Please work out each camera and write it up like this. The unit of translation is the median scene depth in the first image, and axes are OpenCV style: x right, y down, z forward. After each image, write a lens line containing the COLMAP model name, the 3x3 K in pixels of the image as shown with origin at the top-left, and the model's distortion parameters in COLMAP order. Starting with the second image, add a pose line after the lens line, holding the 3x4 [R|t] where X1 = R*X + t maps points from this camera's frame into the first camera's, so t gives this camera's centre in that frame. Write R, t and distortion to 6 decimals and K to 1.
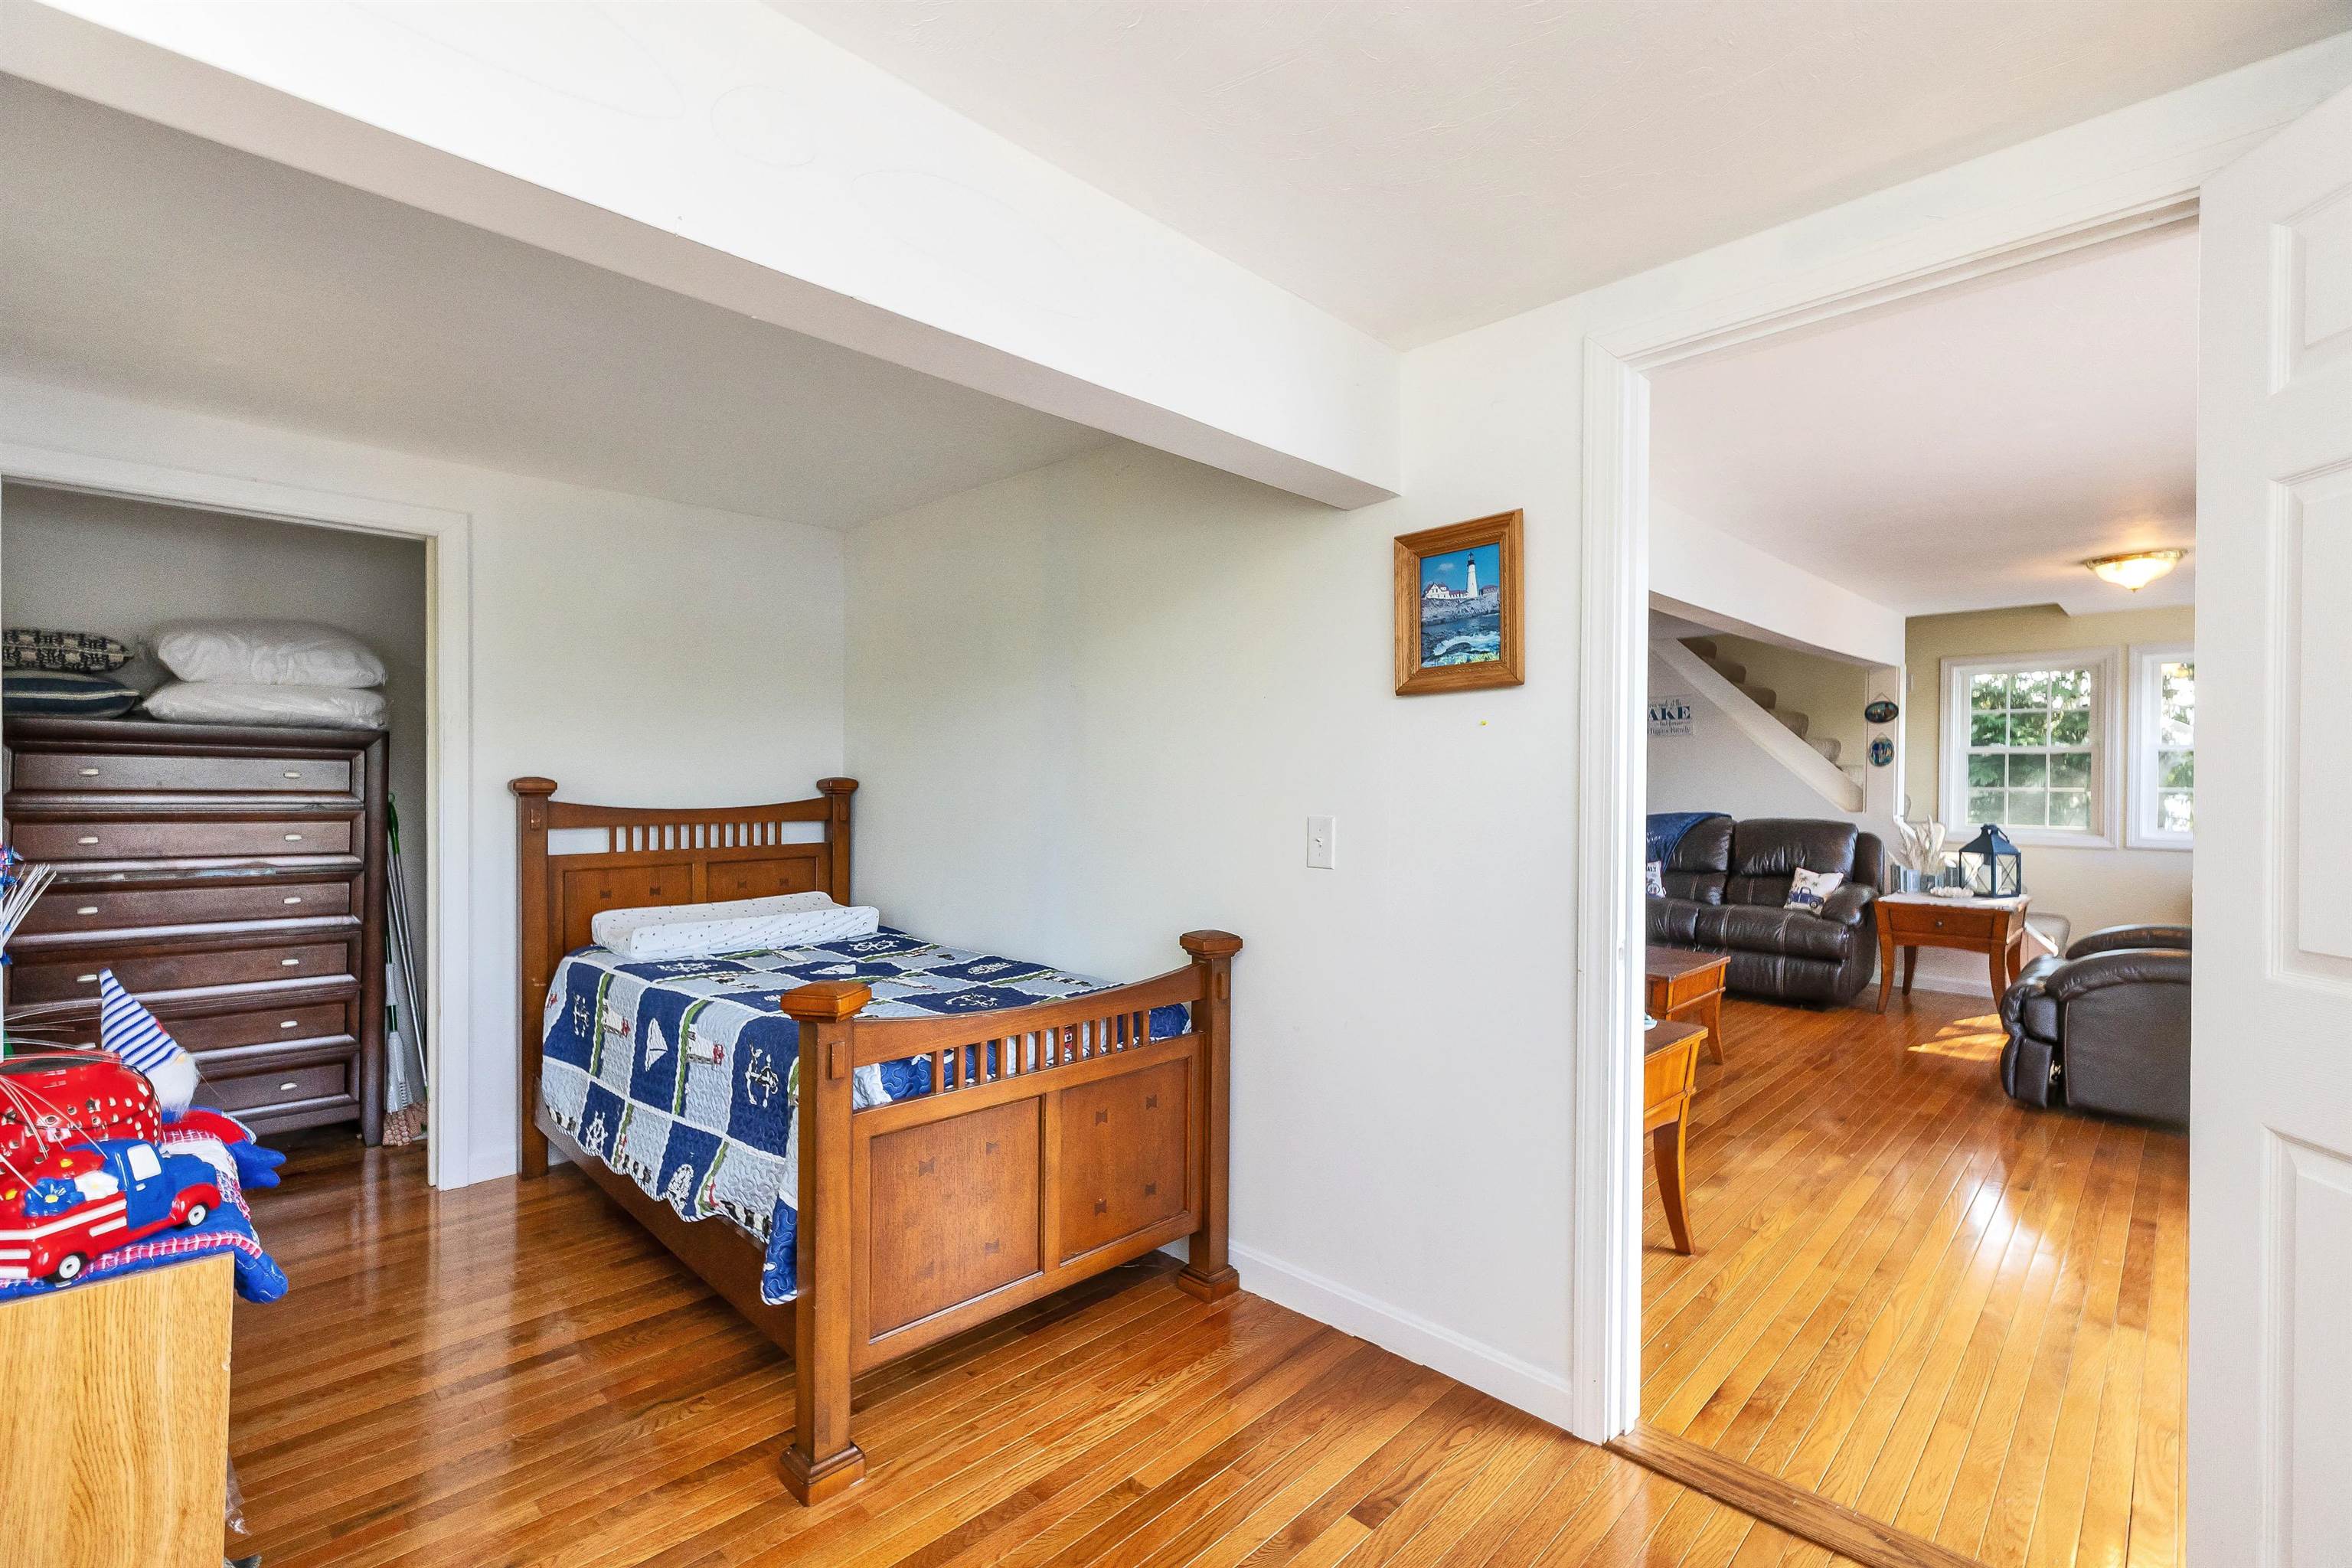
lens RADIAL K [[1051.5, 0, 1176.0], [0, 1051.5, 784.0], [0, 0, 1]] dist [0.000966, 0.000178]
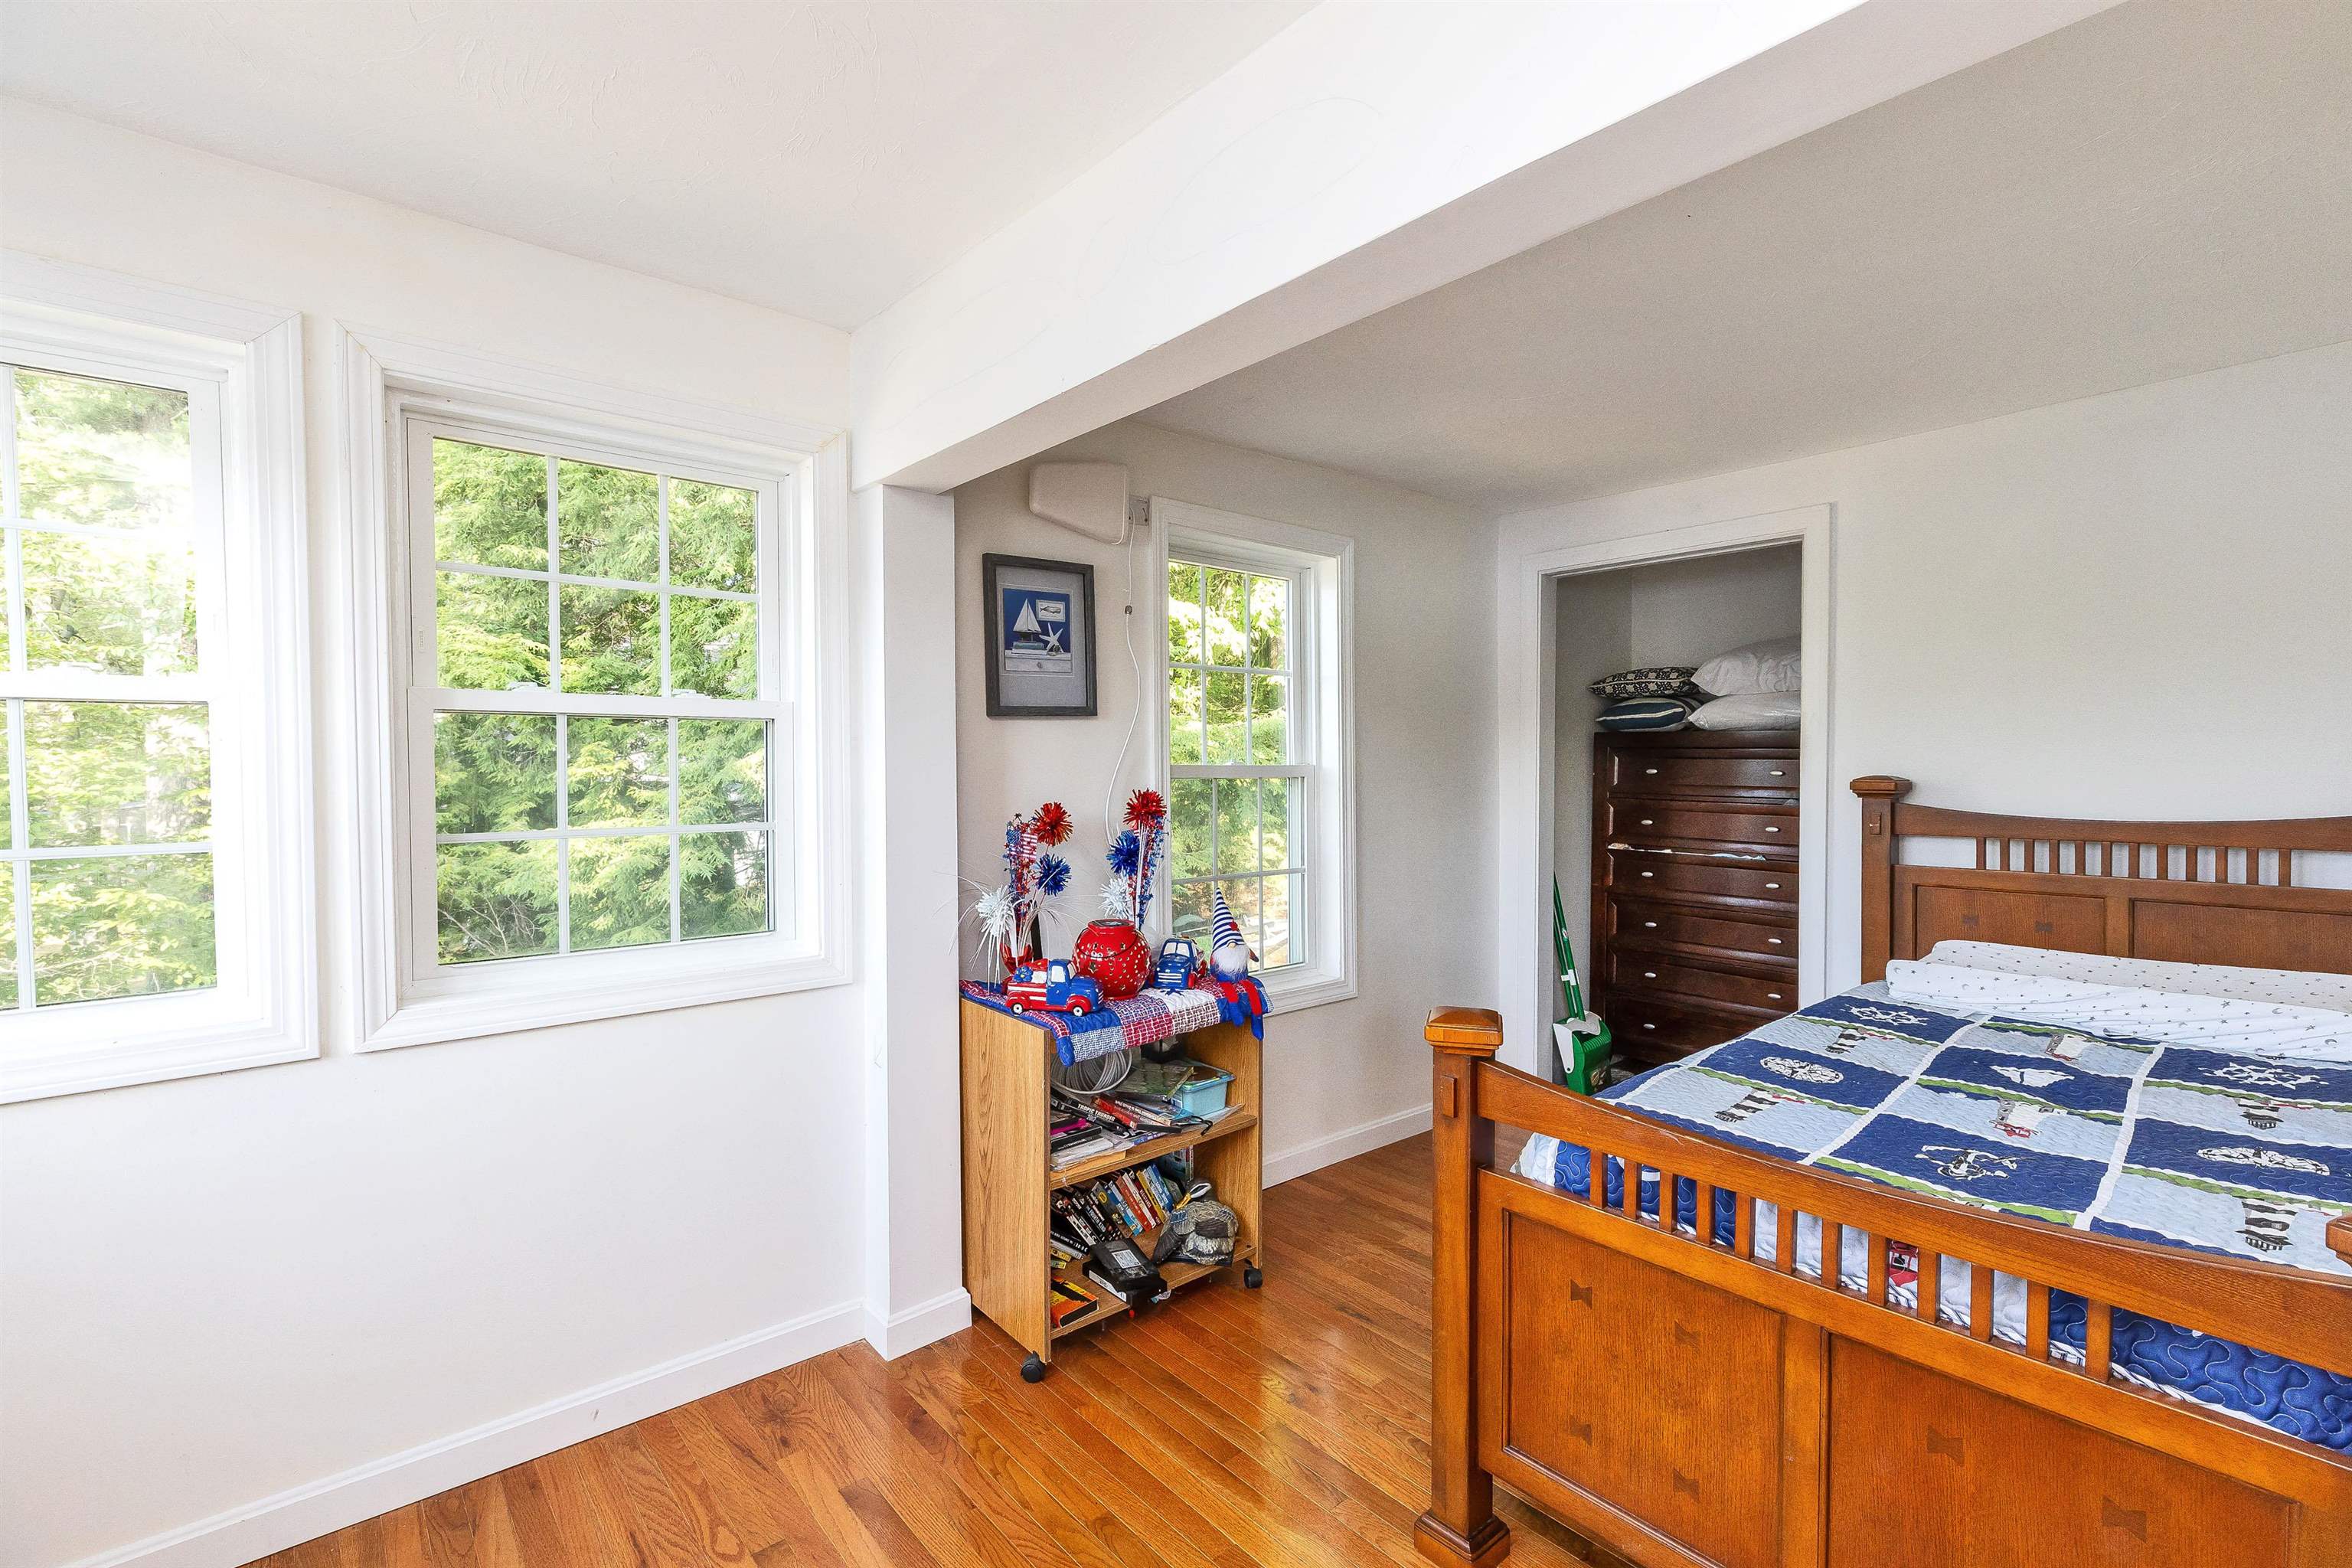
lens RADIAL K [[1051.5, 0, 1176.0], [0, 1051.5, 784.0], [0, 0, 1]] dist [0.000966, 0.000178]
pose [[-0.075274, 0.011923, -0.997092, 0.332530], [-0.005032, 0.999911, 0.012336, -0.008389], [0.997150, 0.005946, -0.075208, 0.467601]]
